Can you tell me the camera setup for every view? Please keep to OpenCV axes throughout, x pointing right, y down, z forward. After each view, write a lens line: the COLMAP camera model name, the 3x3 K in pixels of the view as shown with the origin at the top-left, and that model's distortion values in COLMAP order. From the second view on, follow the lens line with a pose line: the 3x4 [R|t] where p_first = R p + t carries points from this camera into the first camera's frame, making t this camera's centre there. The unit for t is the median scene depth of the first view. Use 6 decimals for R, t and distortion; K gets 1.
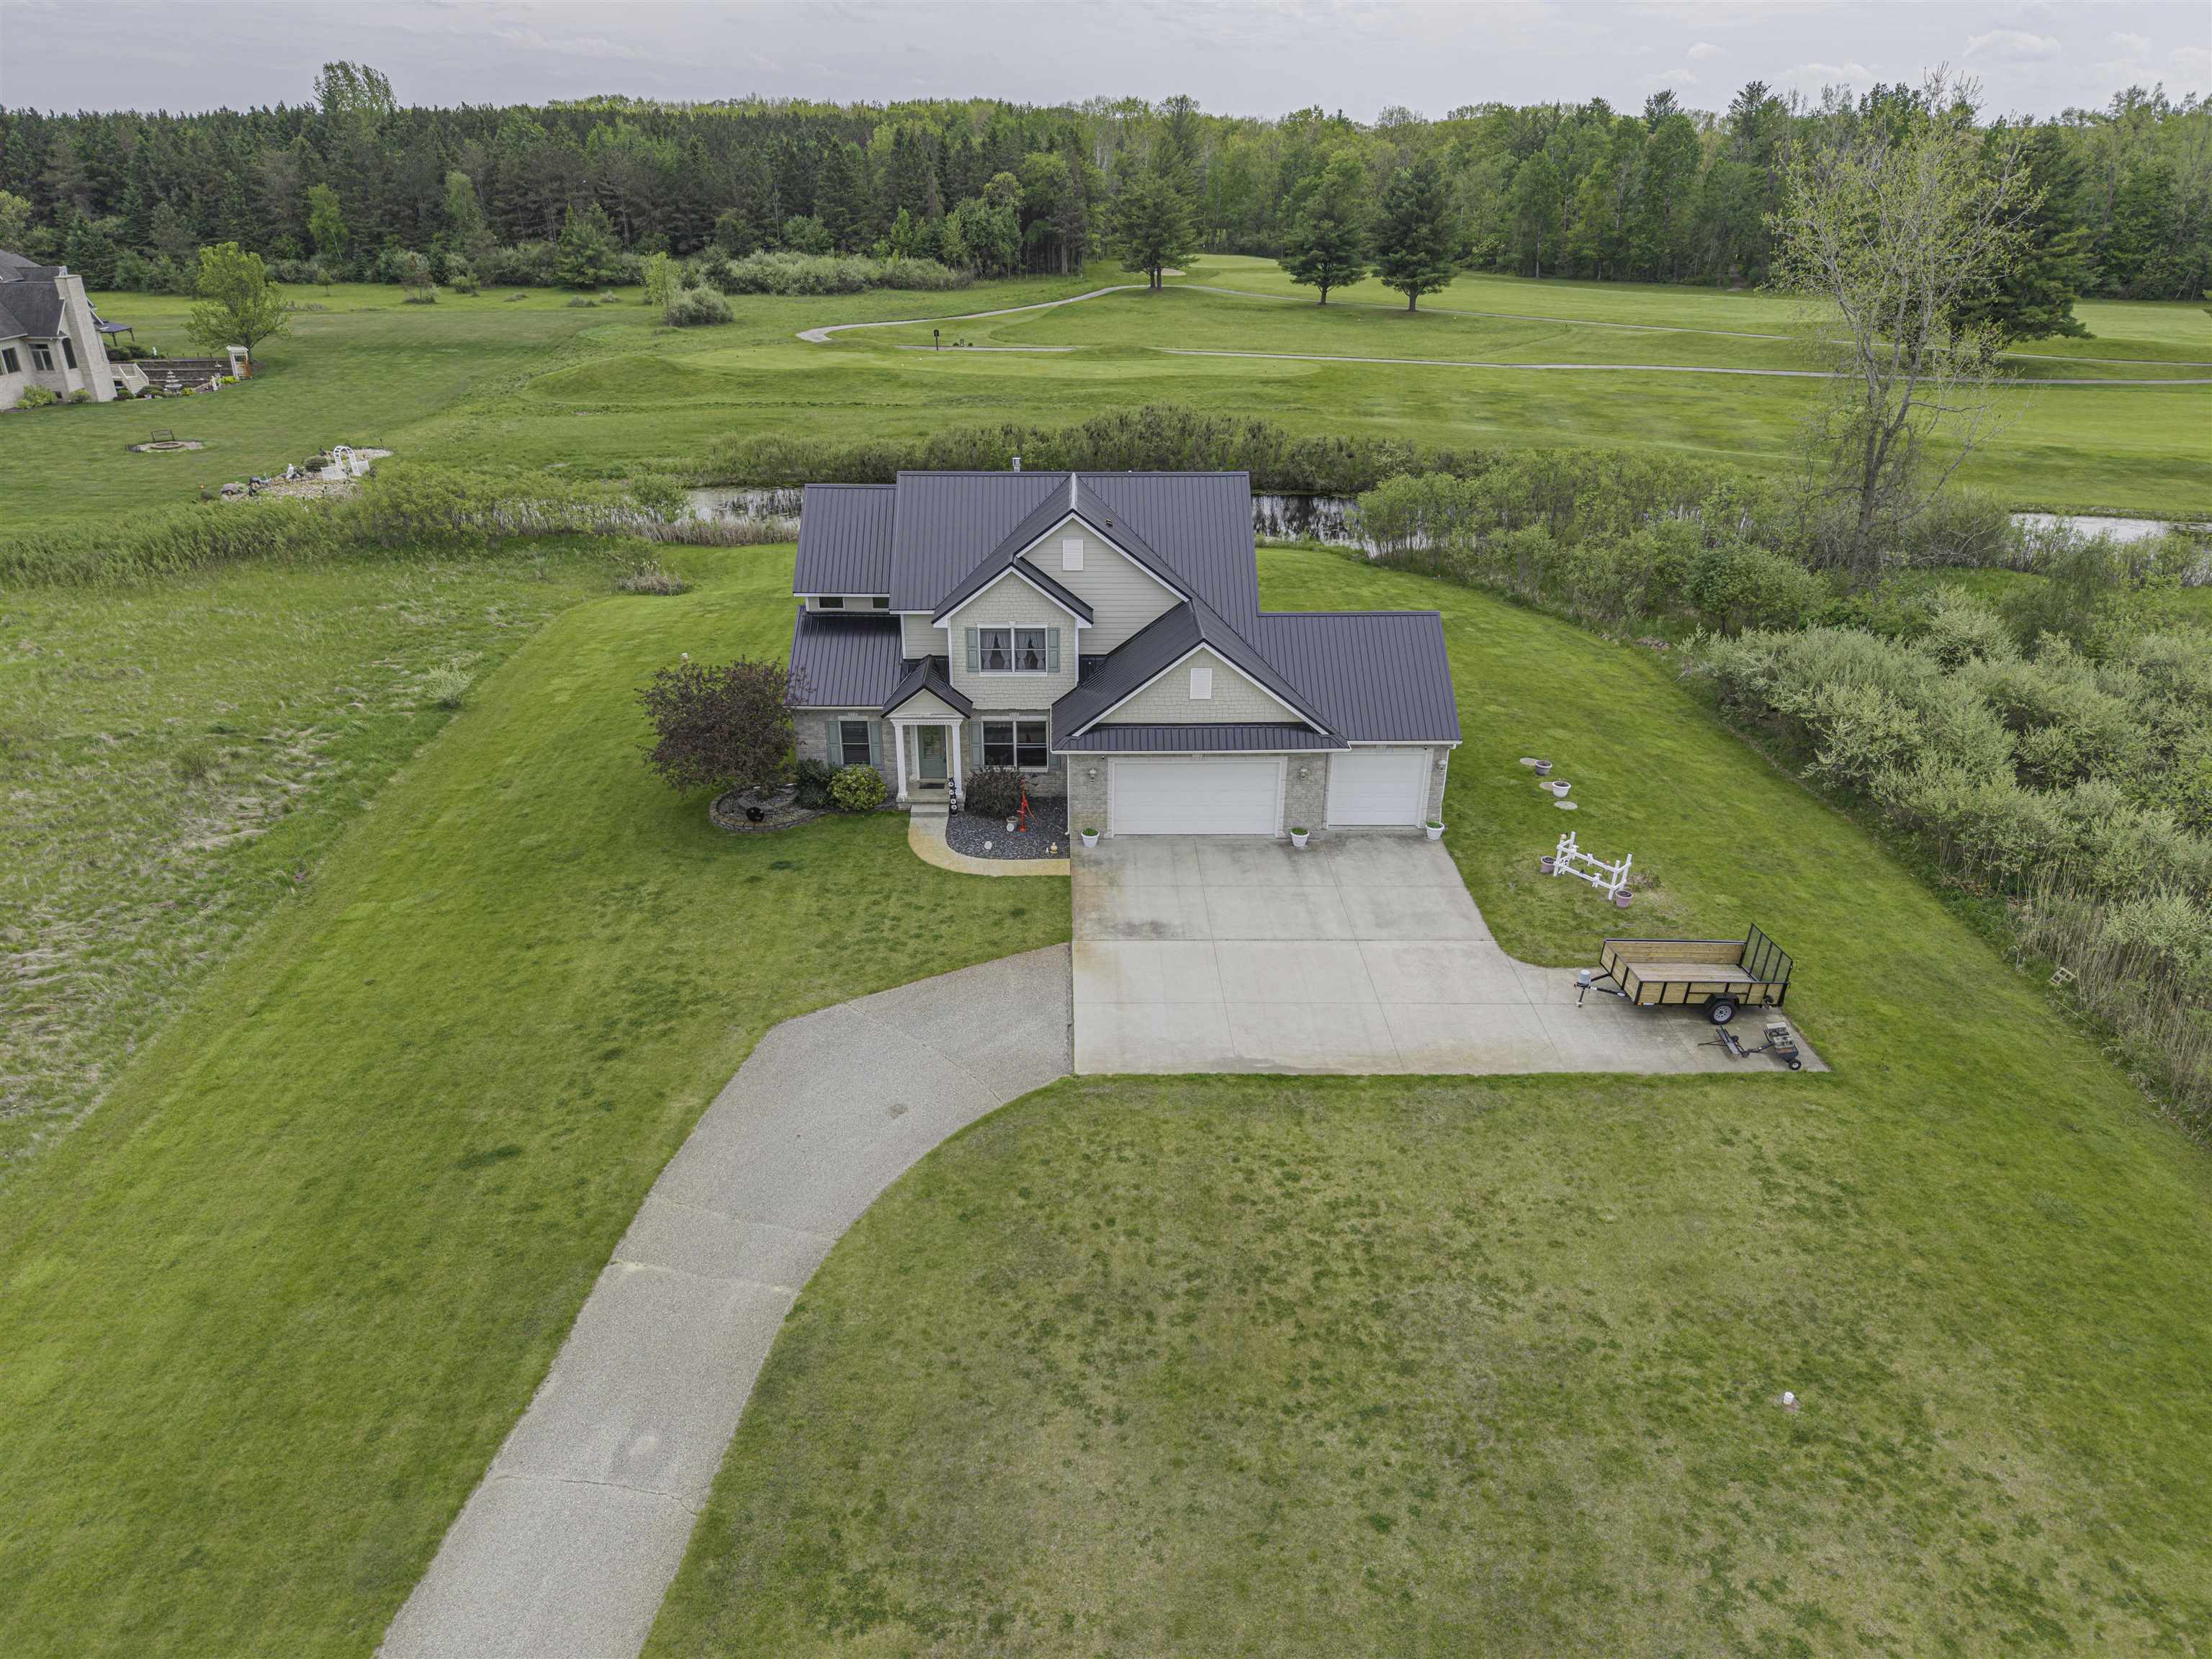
lens RADIAL K [[1480.7, 0, 1093.7], [0, 1480.7, 824.2], [0, 0, 1]] dist [0.026555, -0.025901]
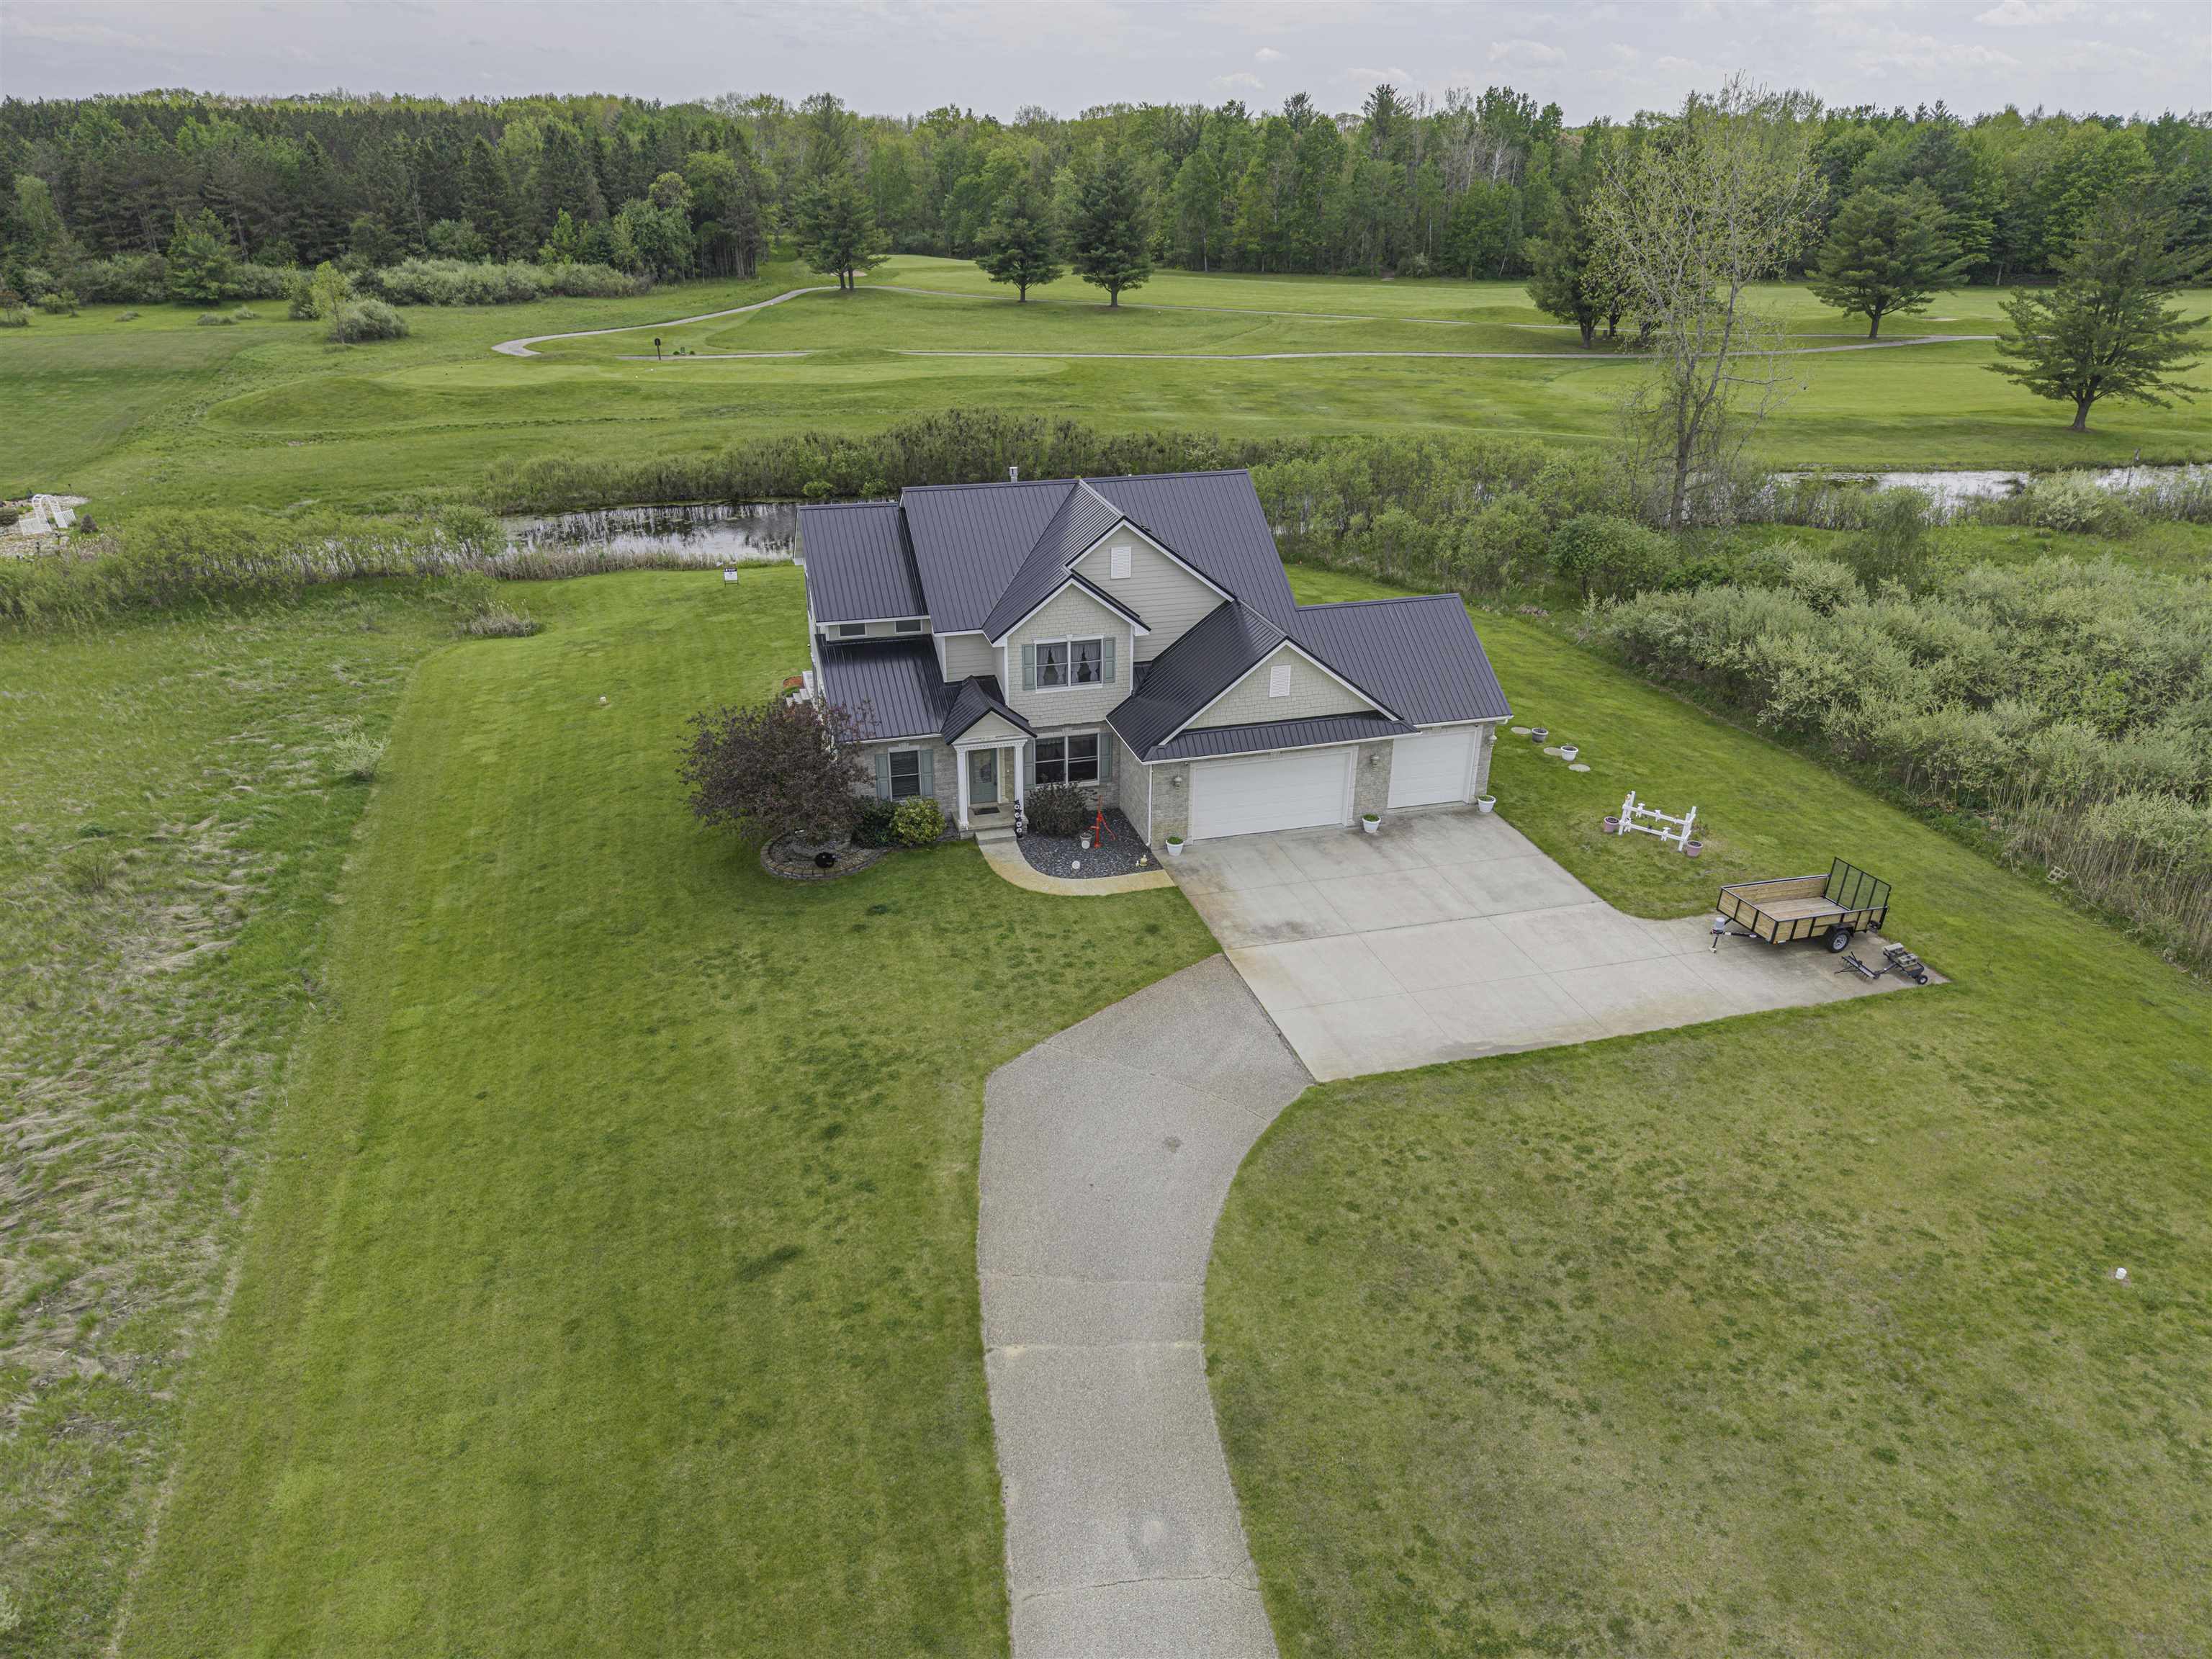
lens RADIAL K [[1480.7, 0, 1093.7], [0, 1480.7, 824.2], [0, 0, 1]] dist [0.026555, -0.025901]
pose [[0.968812, -0.104434, 0.224716, -0.212885], [0.104231, 0.994471, 0.012798, -0.018315], [-0.224810, 0.011024, 0.974340, 0.037129]]
